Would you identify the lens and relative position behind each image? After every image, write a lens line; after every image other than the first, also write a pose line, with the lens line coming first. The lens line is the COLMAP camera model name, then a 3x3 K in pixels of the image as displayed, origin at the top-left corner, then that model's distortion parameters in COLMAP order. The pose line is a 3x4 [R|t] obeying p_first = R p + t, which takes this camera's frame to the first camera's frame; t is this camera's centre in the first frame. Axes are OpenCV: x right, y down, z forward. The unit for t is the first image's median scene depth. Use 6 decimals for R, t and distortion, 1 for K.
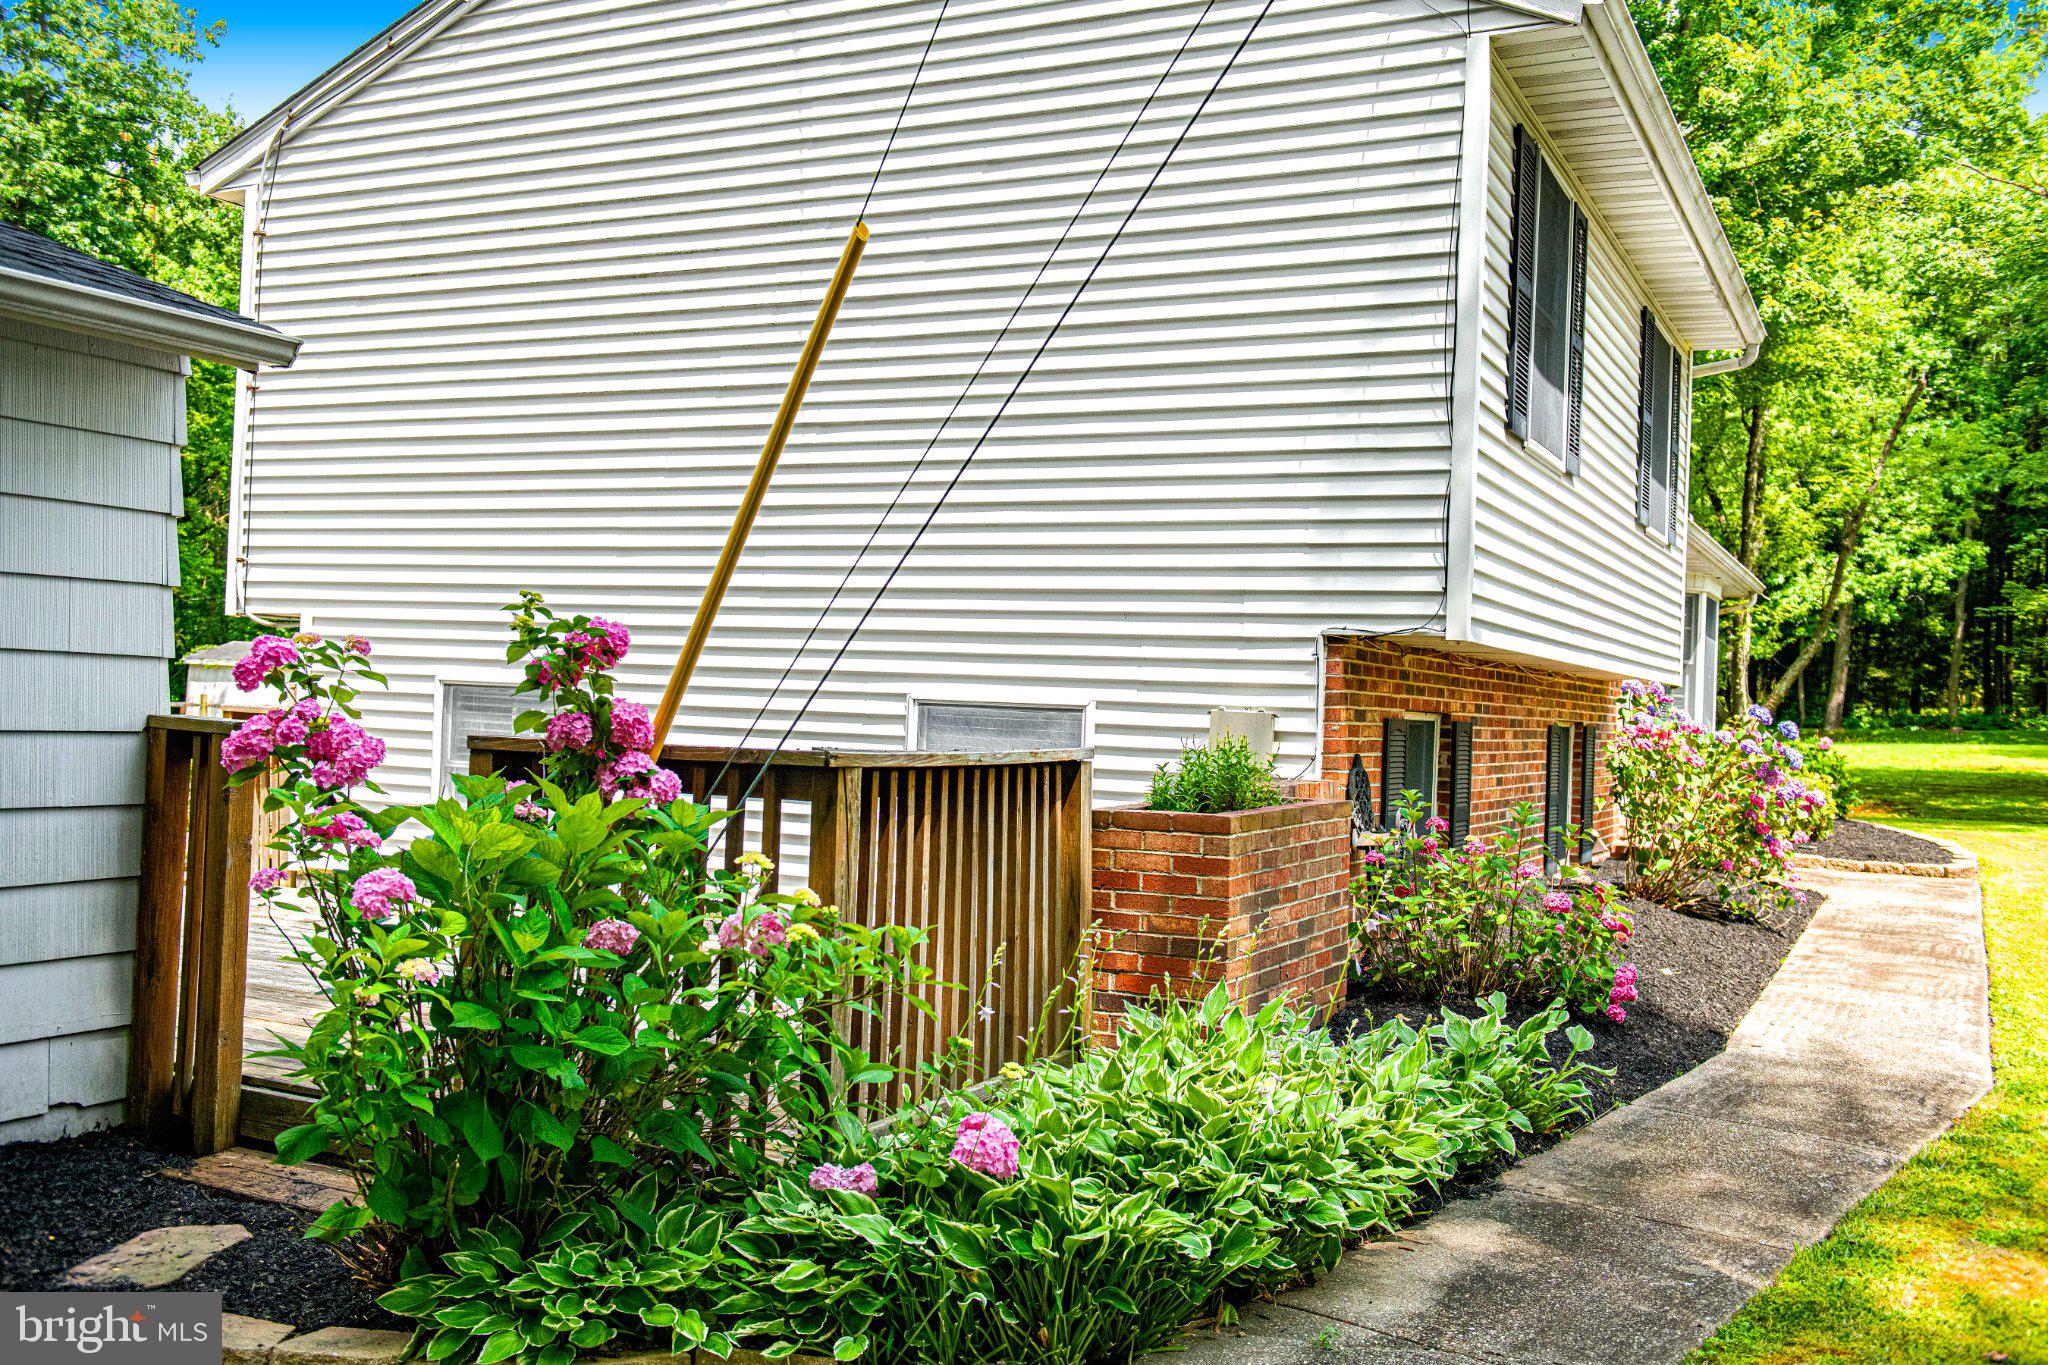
lens RADIAL K [[1853.1, 0, 1021.6], [0, 1853.1, 685.4], [0, 0, 1]] dist [0.002046, 0.000000]
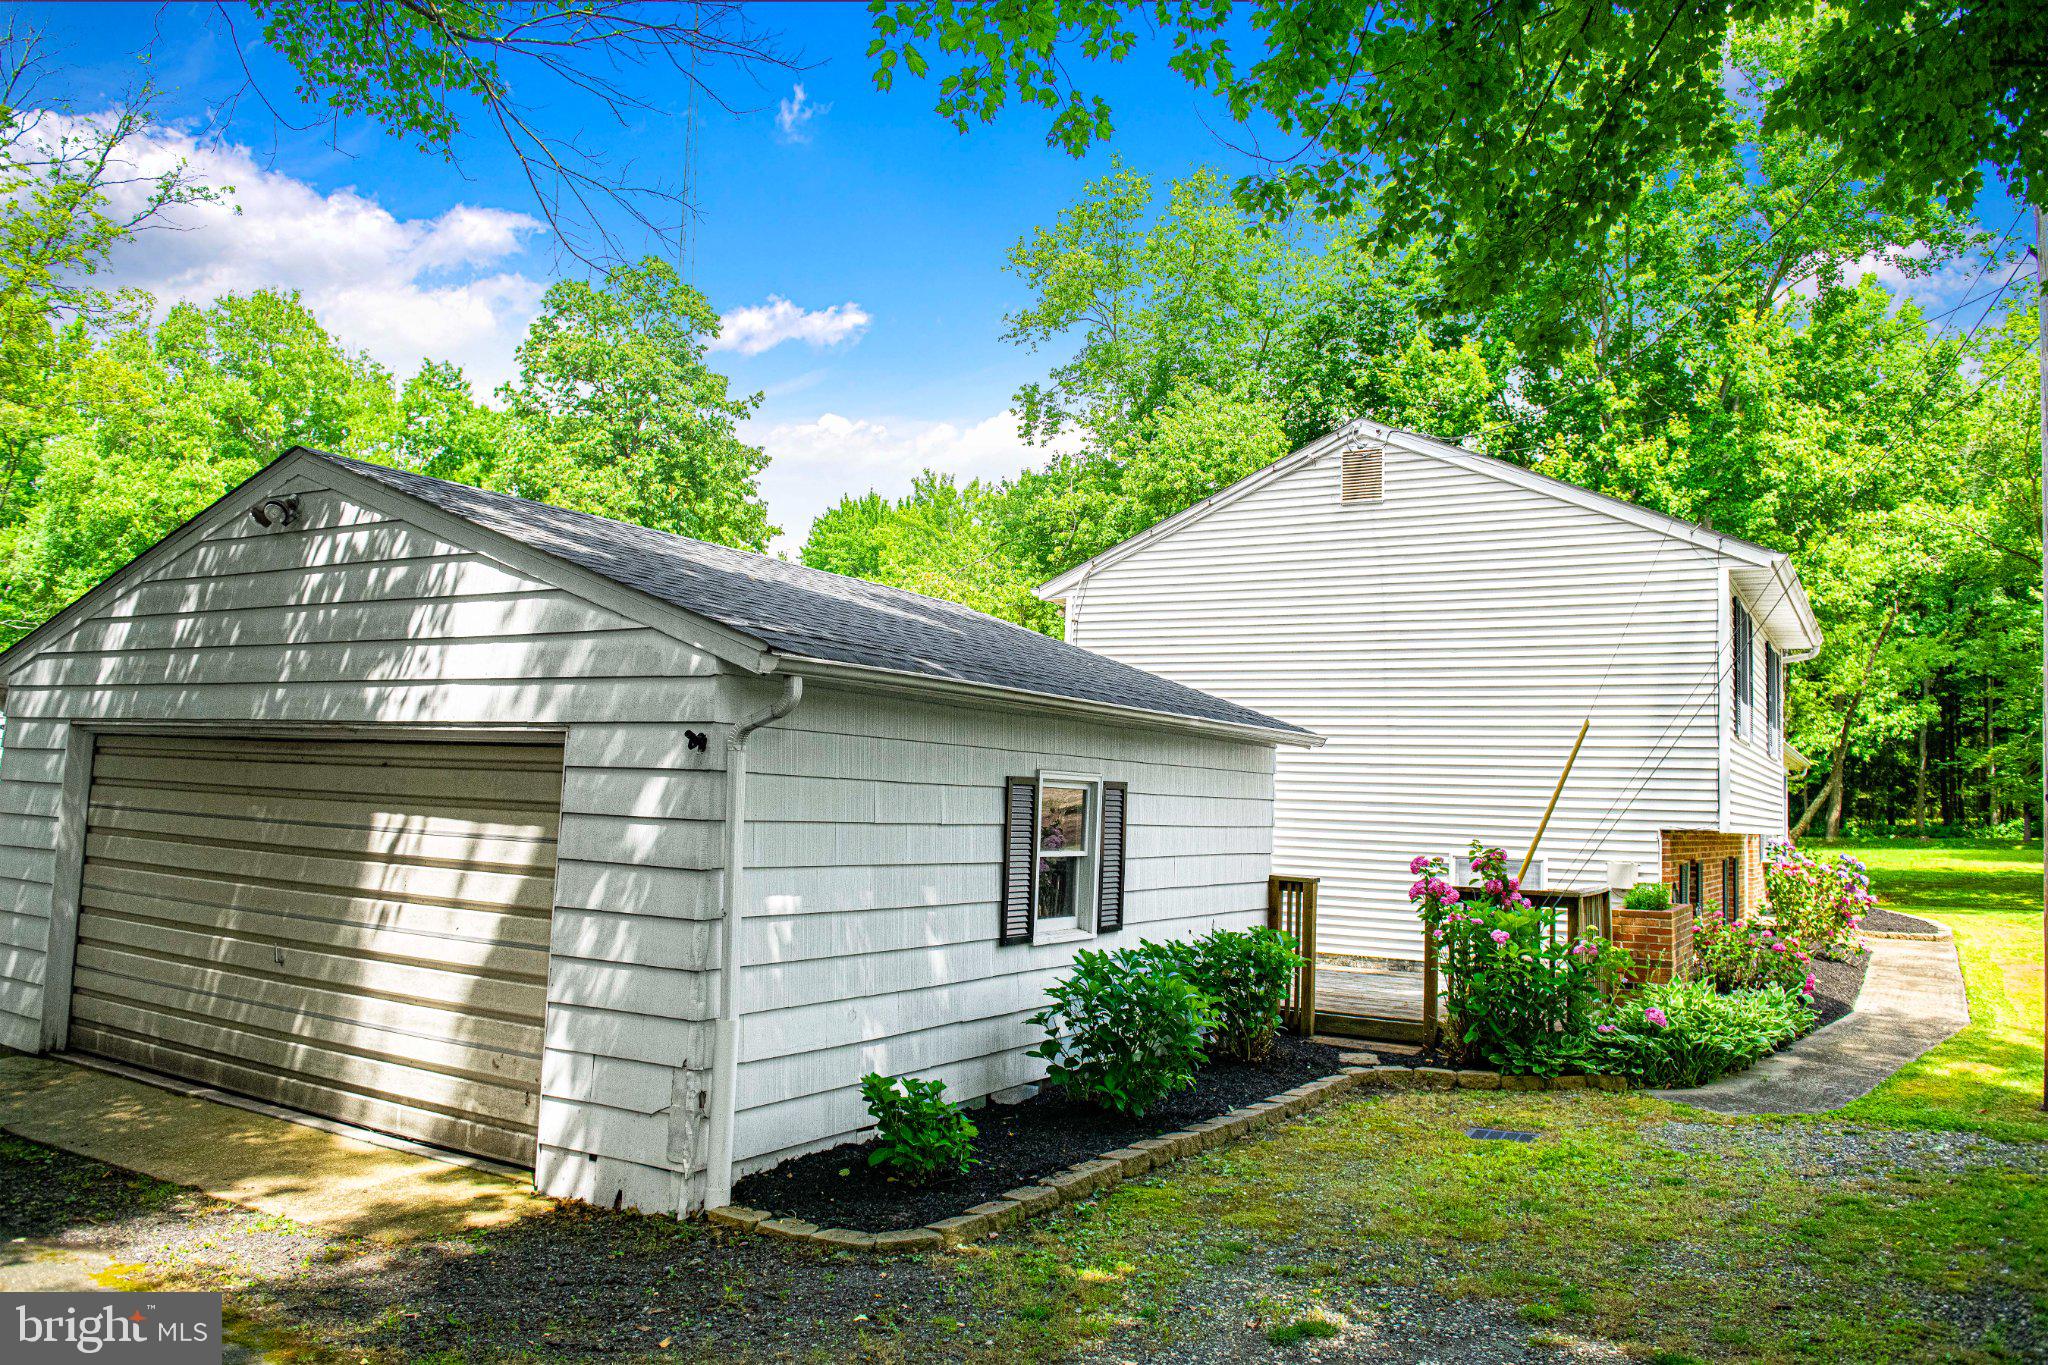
lens RADIAL K [[1495.2, 0, 1024.3], [0, 1495.2, 682.6], [0, 0, 1]] dist [-0.044223, 0.003457]
pose [[0.997148, -0.008957, -0.074941, -0.184100], [0.003360, 0.997217, -0.074477, -0.028689], [0.075399, 0.074013, 0.994403, -0.336930]]
